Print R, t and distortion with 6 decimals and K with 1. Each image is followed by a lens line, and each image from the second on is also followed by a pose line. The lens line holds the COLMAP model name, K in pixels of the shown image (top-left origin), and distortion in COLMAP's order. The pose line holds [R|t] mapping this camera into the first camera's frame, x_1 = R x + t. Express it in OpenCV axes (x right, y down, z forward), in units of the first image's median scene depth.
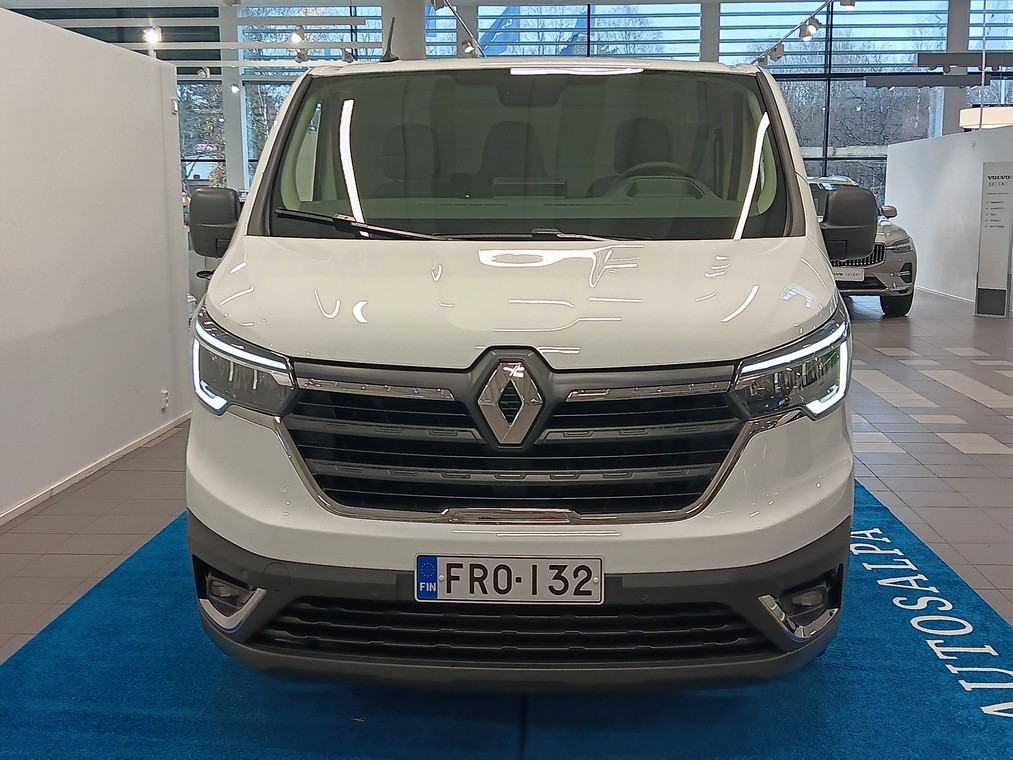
lens RADIAL K [[1247.2, 0, 506.5], [0, 1247.2, 380.0], [0, 0, 1]] dist [0.073888, -0.024269]
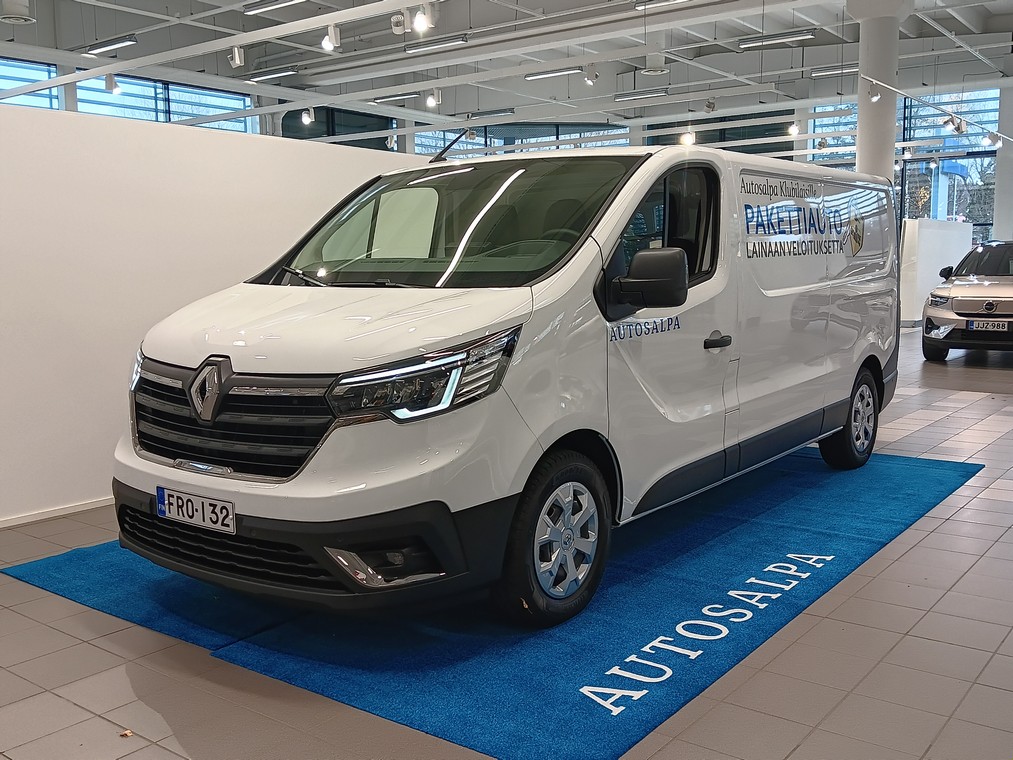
lens RADIAL K [[974.7, 0, 506.5], [0, 974.7, 380.0], [0, 0, 1]] dist [0.112996, -0.005712]
pose [[0.826063, 0.063032, -0.560042, 0.963631], [-0.075823, 0.997121, 0.000386, -0.024177], [0.558454, 0.042145, 0.828464, 0.219491]]
